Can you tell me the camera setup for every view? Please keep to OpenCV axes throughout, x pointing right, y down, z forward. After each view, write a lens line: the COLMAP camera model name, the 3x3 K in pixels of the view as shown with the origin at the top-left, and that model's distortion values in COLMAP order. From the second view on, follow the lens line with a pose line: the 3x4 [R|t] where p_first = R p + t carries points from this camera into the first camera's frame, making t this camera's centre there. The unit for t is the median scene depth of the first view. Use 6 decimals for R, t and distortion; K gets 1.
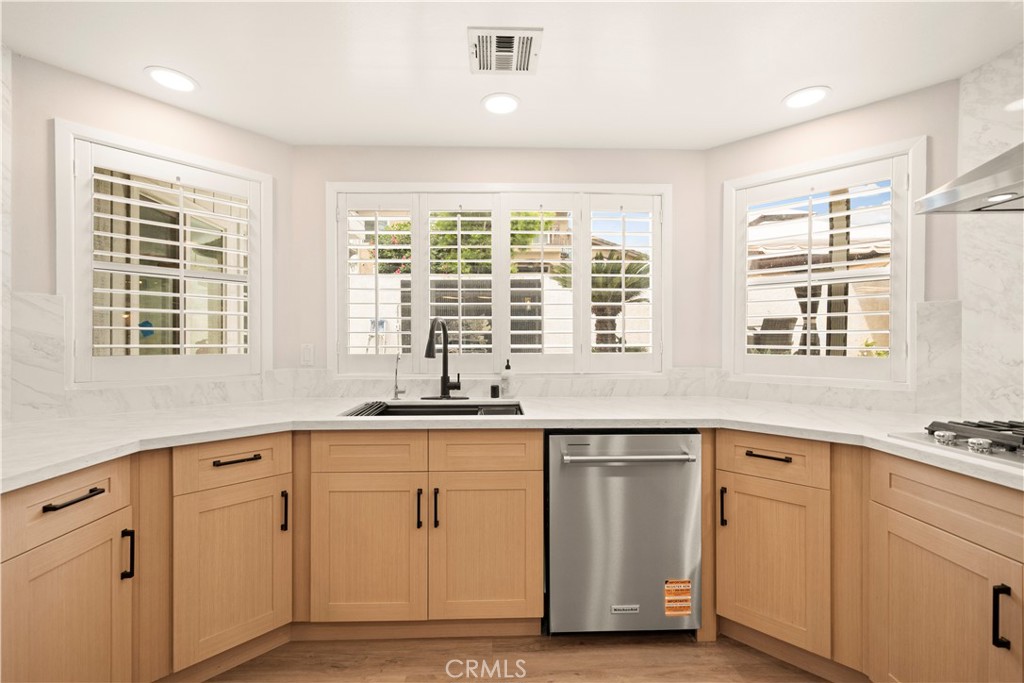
lens RADIAL K [[441.8, 0, 512.0], [0, 441.8, 341.5], [0, 0, 1]] dist [0.000185, 0.000112]
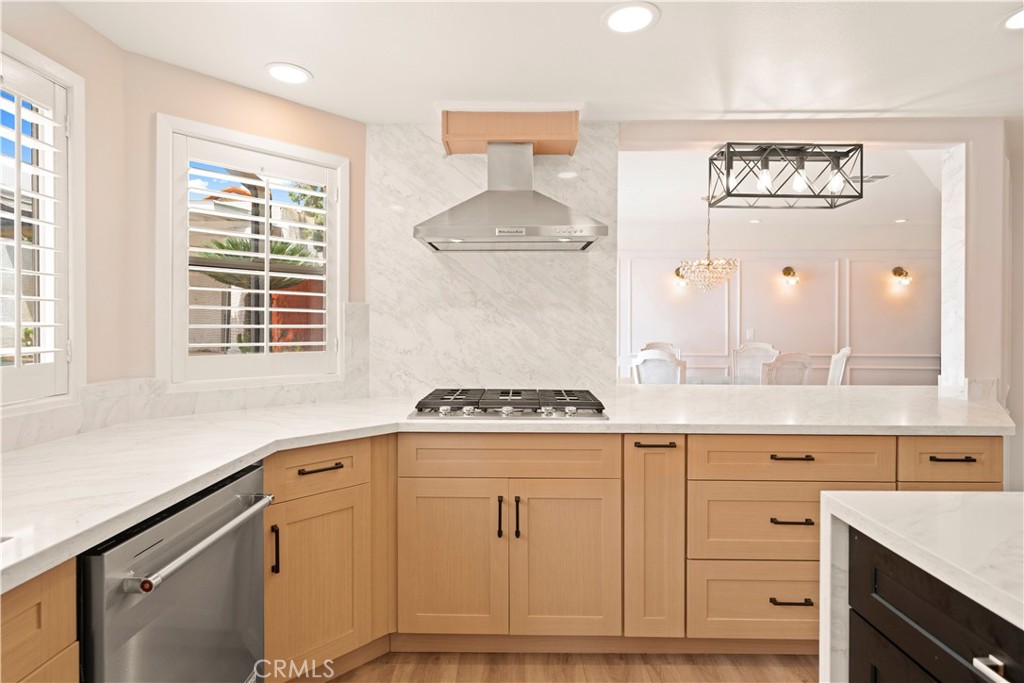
lens RADIAL K [[519.8, 0, 509.4], [0, 519.8, 329.9], [0, 0, 1]] dist [0.002003, 0.000191]
pose [[0.054511, -0.007167, 0.998487, -0.420515], [-0.003086, 0.999968, 0.007346, -0.029859], [-0.998508, -0.003482, 0.054487, 0.510399]]
